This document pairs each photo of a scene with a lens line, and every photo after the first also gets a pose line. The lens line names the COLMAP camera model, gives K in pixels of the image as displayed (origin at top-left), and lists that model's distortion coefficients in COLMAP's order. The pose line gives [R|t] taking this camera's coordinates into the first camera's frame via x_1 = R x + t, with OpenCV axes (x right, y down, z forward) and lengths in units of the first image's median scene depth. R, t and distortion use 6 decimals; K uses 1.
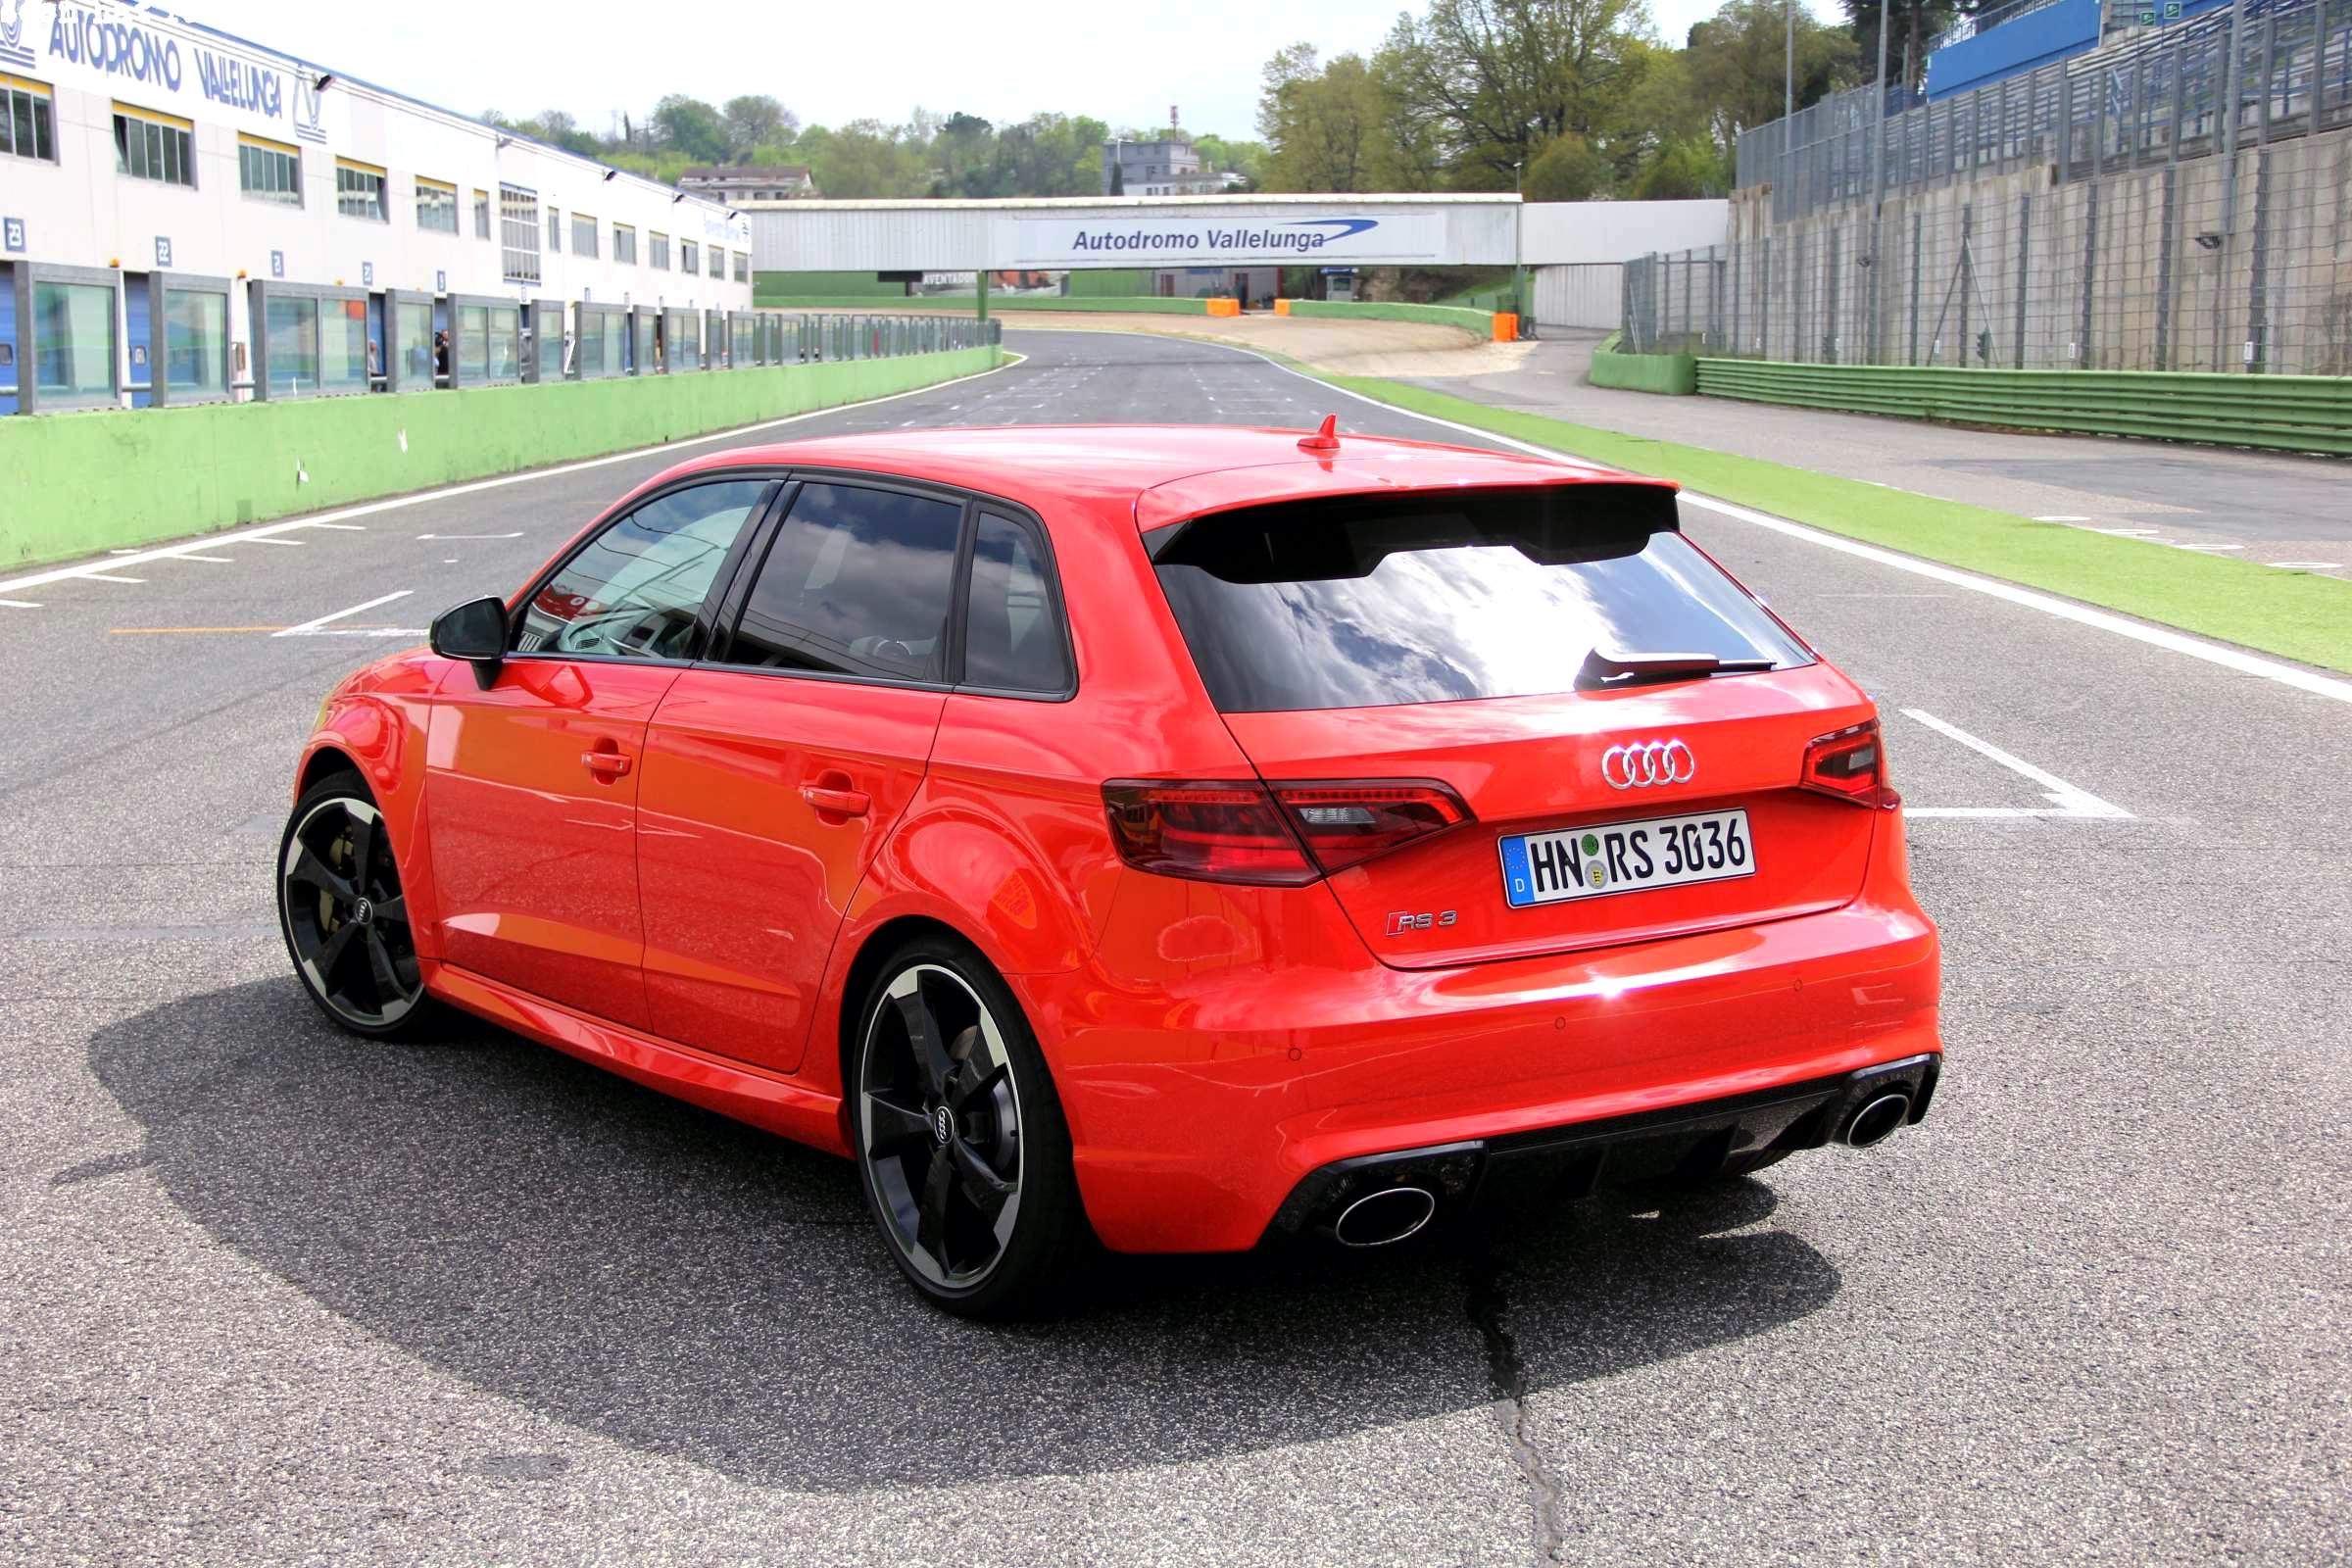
lens RADIAL K [[3323.4, 0, 1176.0], [0, 3323.4, 784.0], [0, 0, 1]] dist [0.067254, 0.465391]
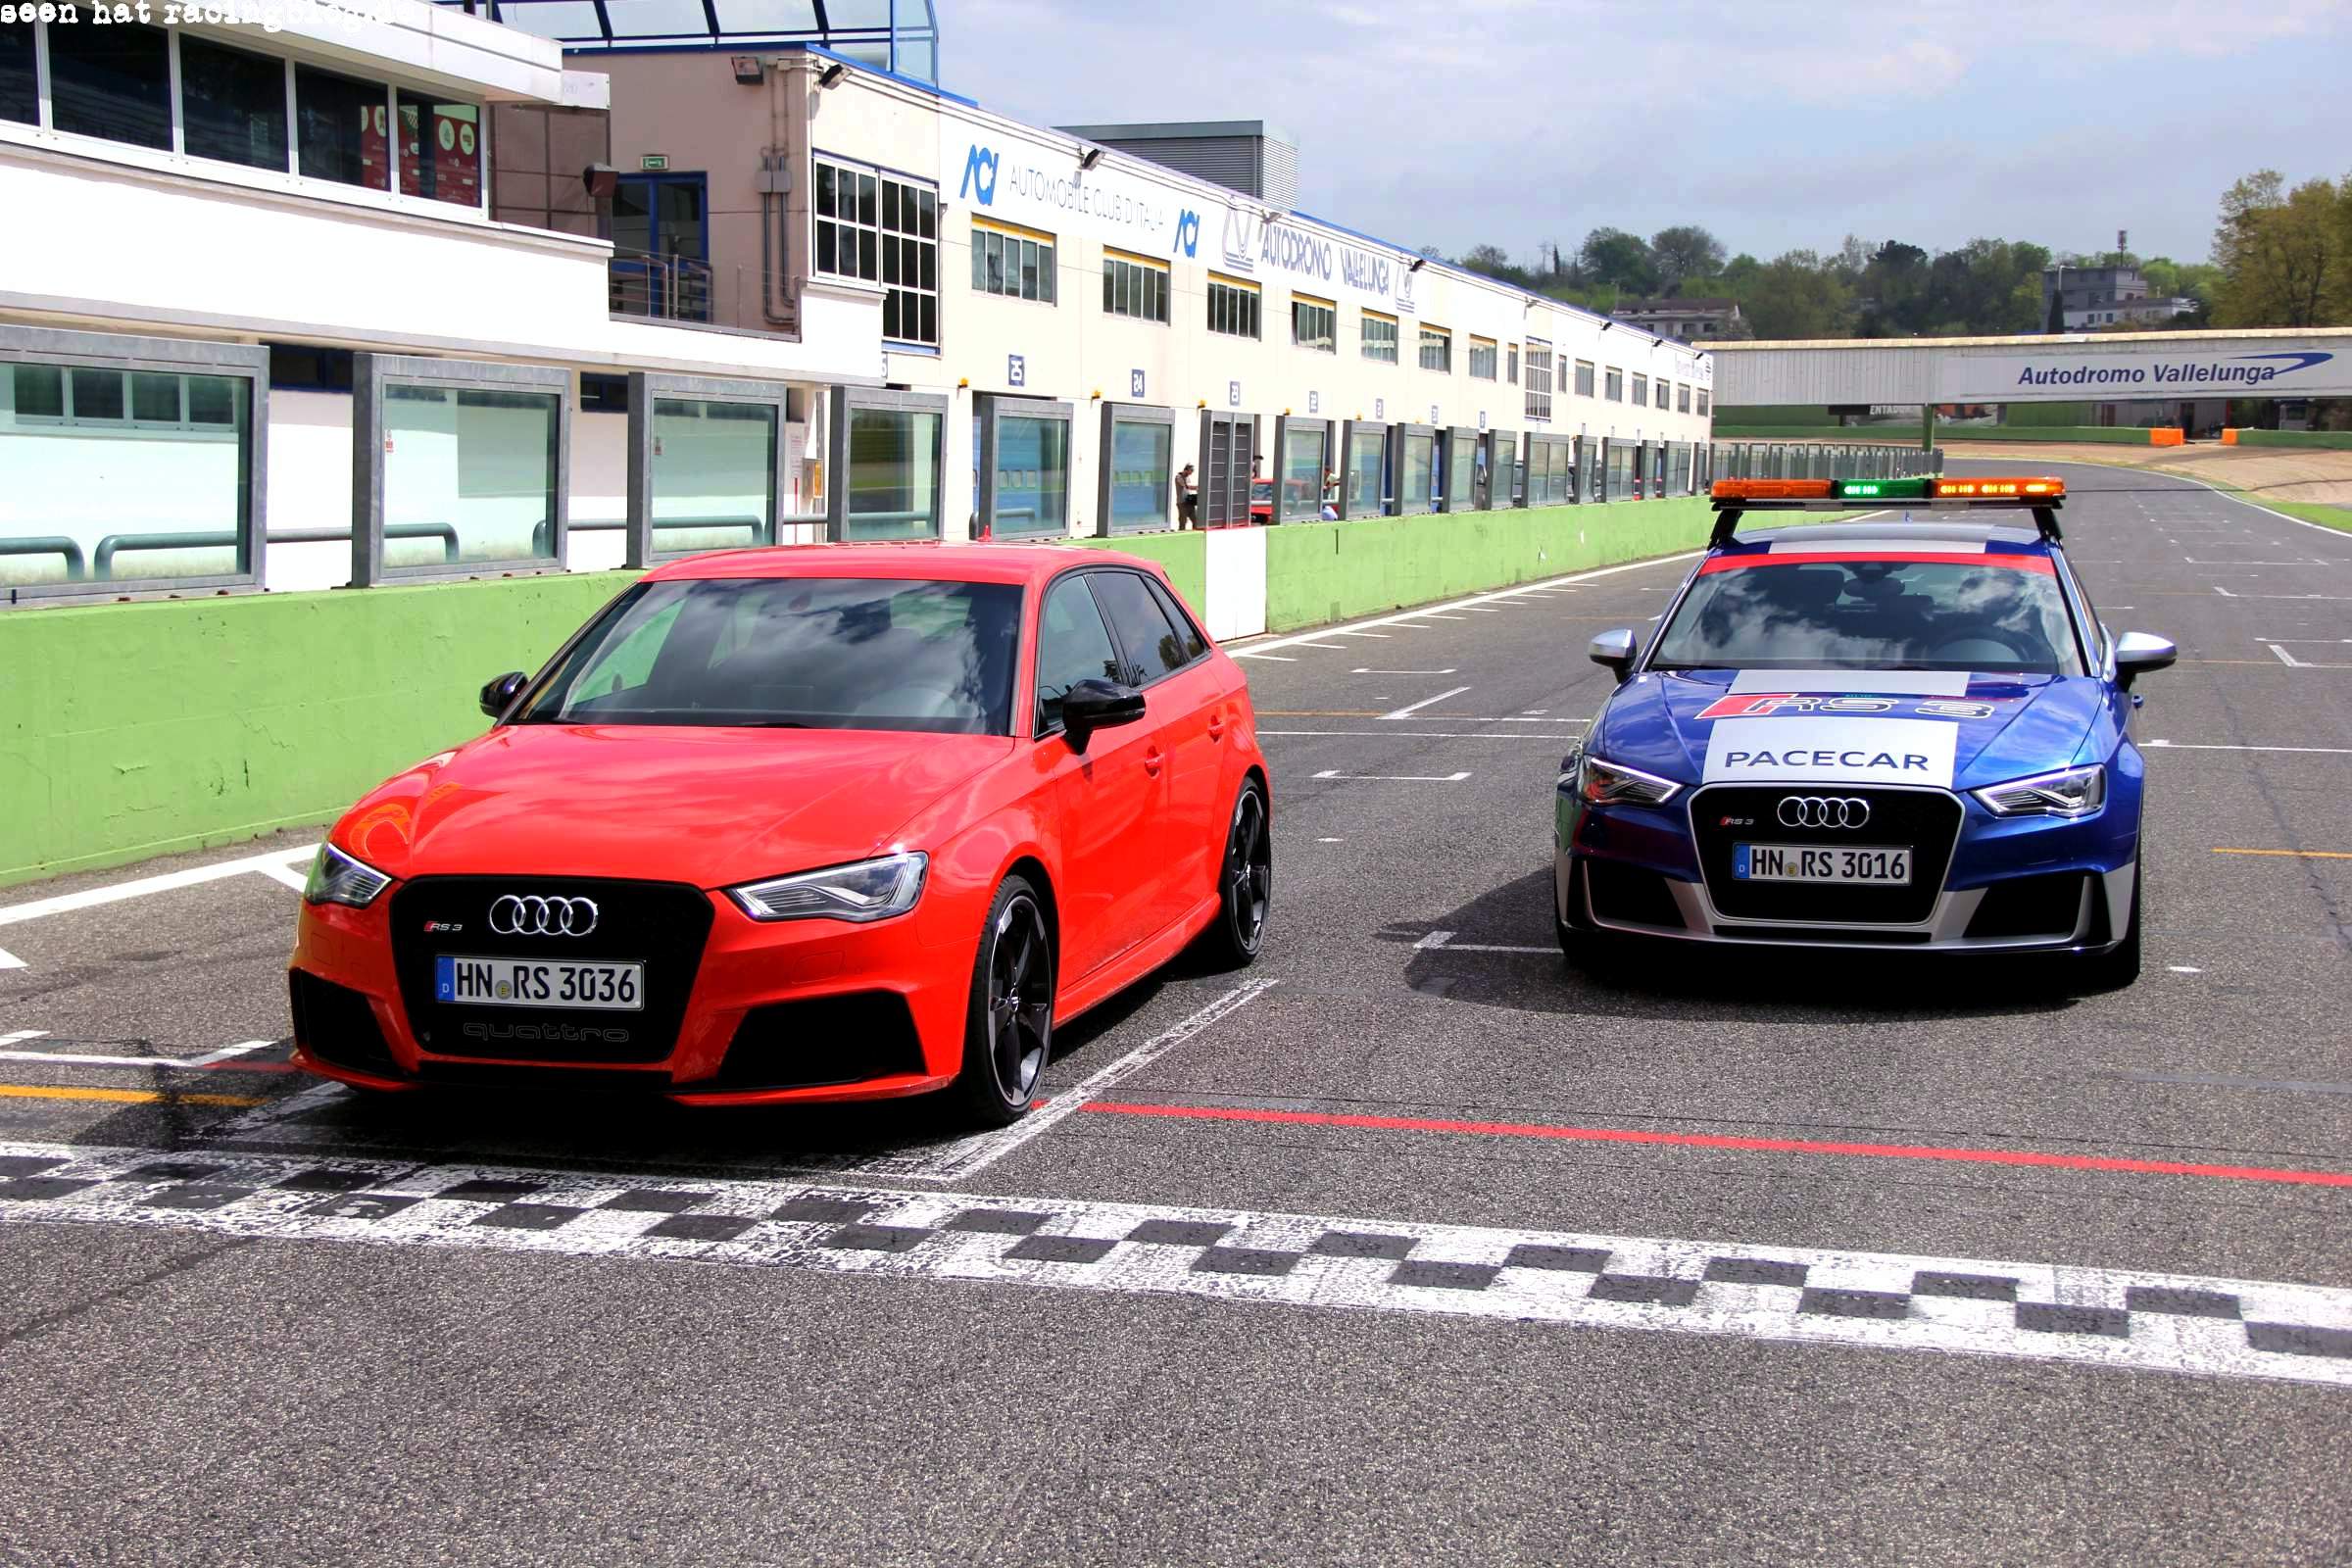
lens RADIAL K [[3168.6, 0, 1176.0], [0, 3168.6, 784.0], [0, 0, 1]] dist [0.082442, 0.294889]
pose [[0.959969, 0.037949, -0.277525, -0.002306], [-0.047078, 0.998545, -0.026302, 0.019589], [0.276123, 0.038314, 0.960358, -0.149669]]
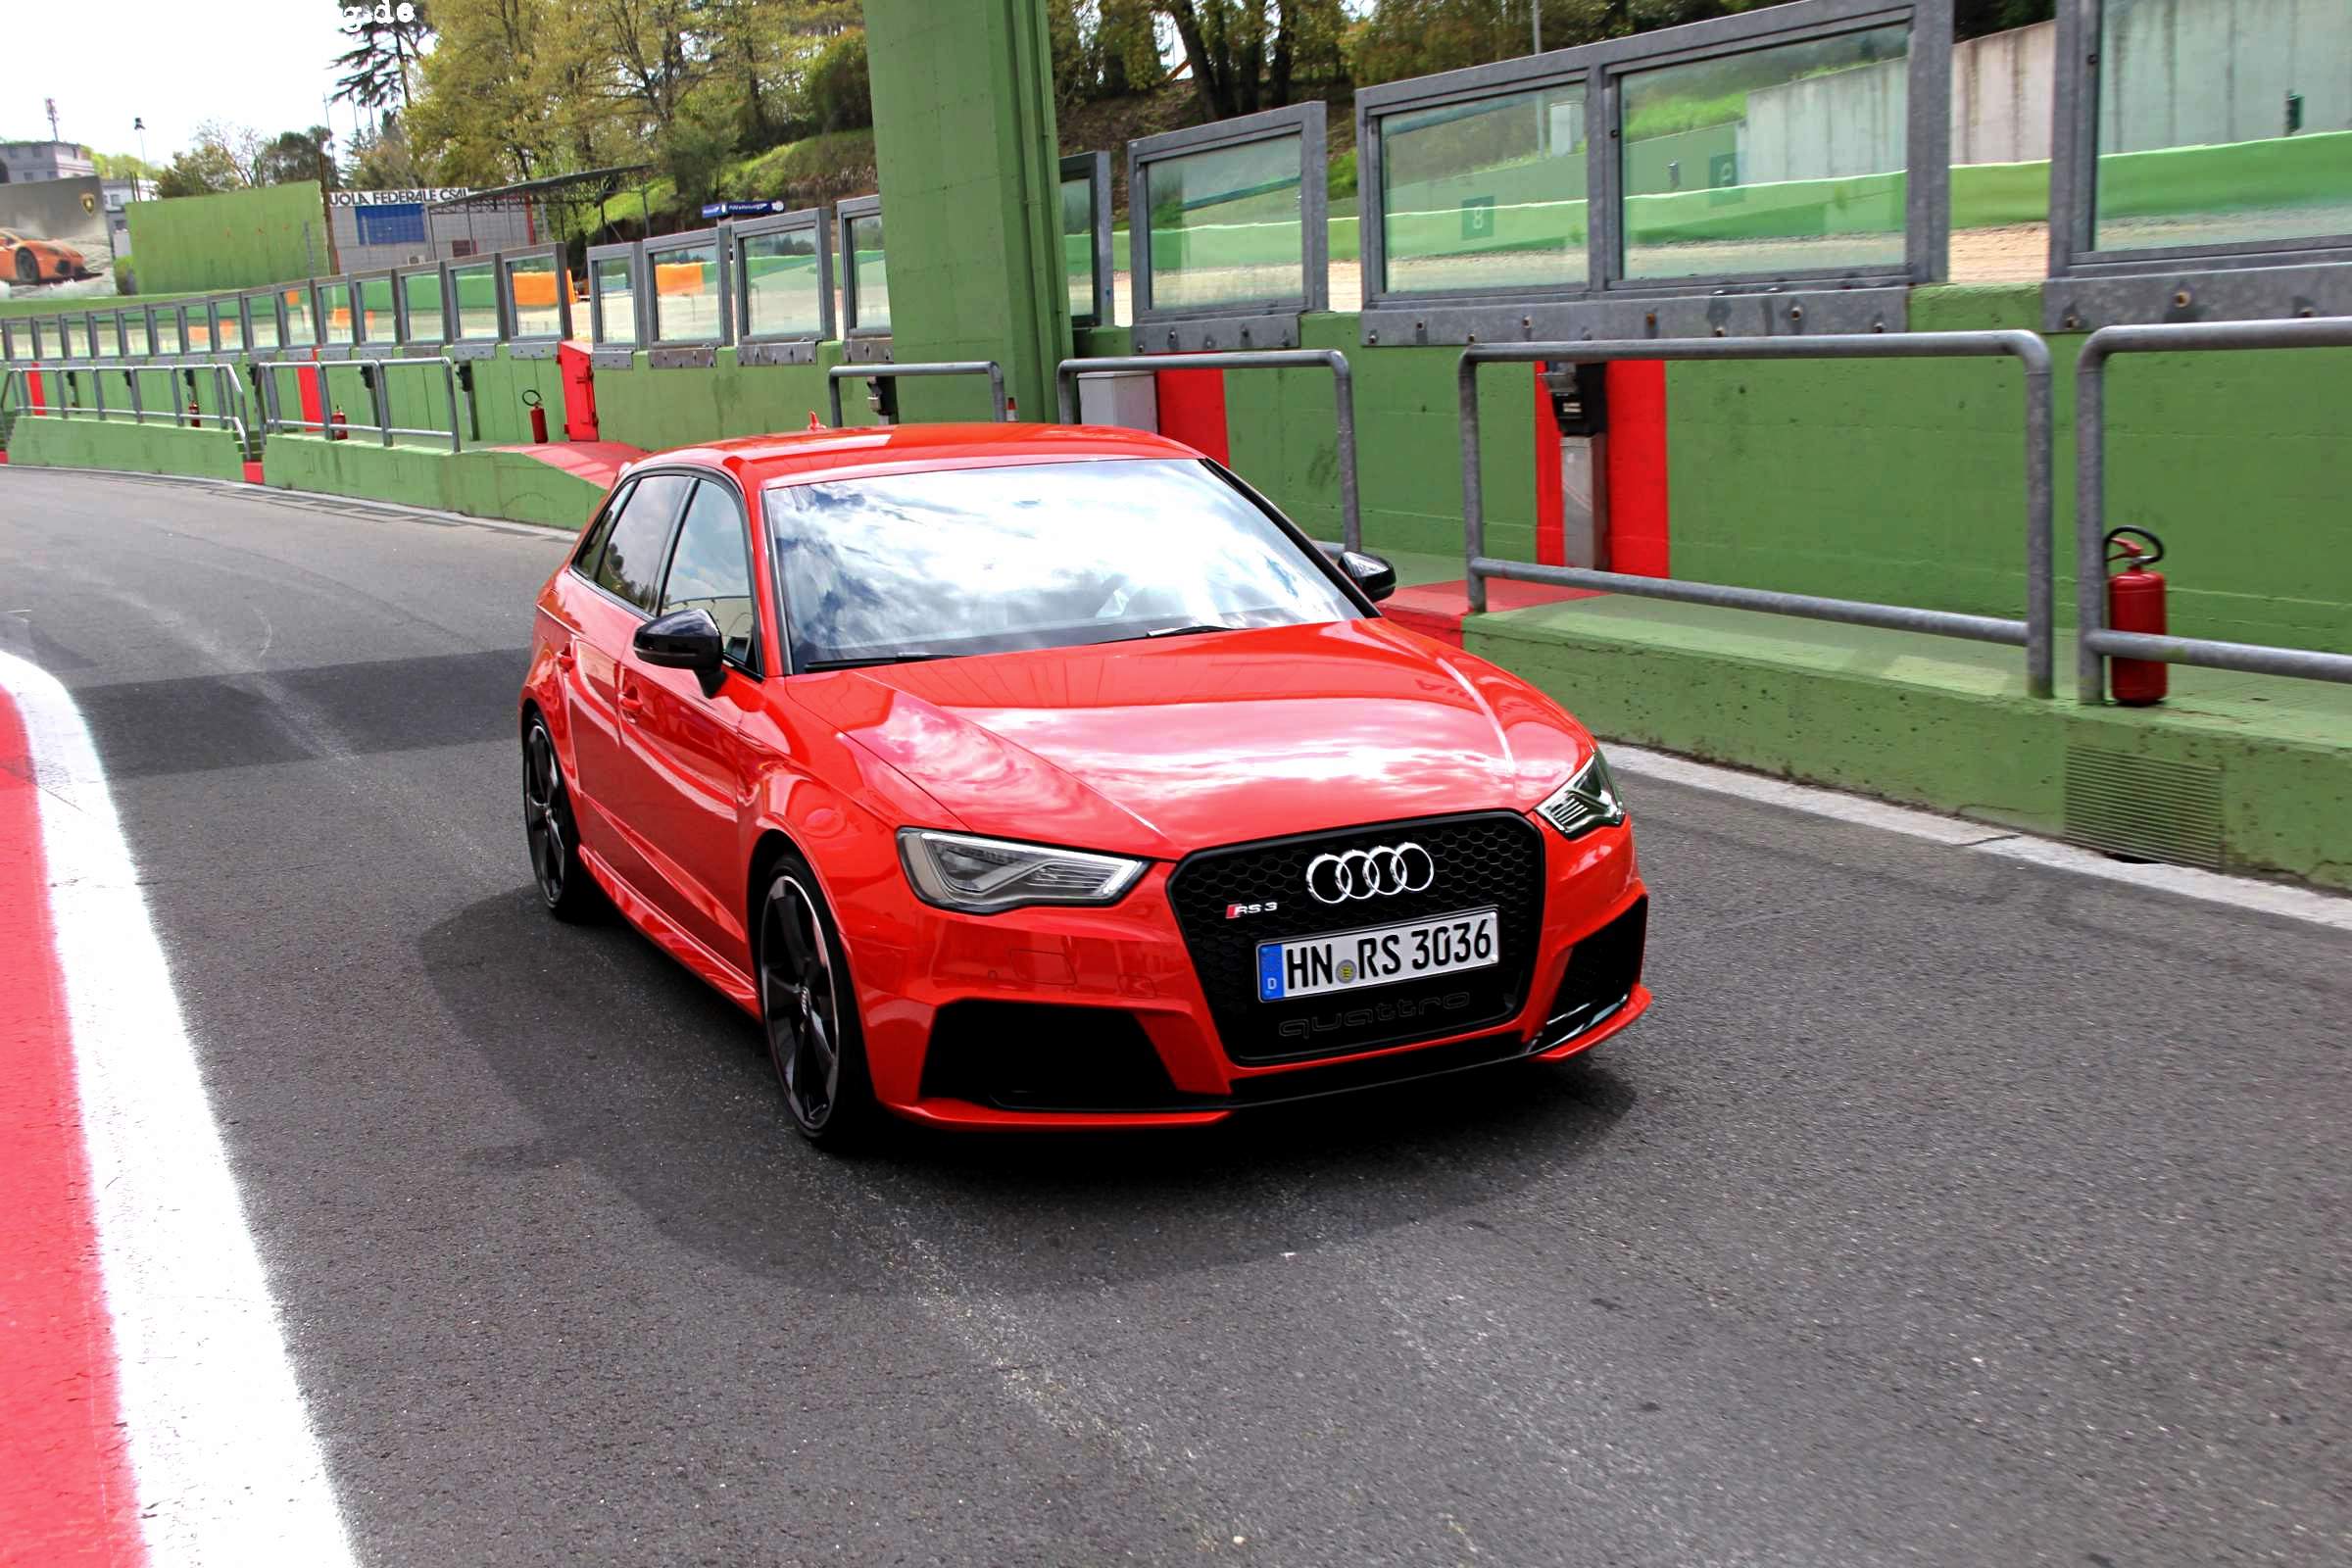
lens RADIAL K [[2596.2, 0, 1176.0], [0, 2596.2, 784.0], [0, 0, 1]] dist [-0.002134, -0.000200]
pose [[0.919197, -0.092107, 0.382875, -0.051758], [0.081673, 0.995711, 0.043458, 0.017546], [-0.385236, -0.008676, 0.922777, -0.129582]]
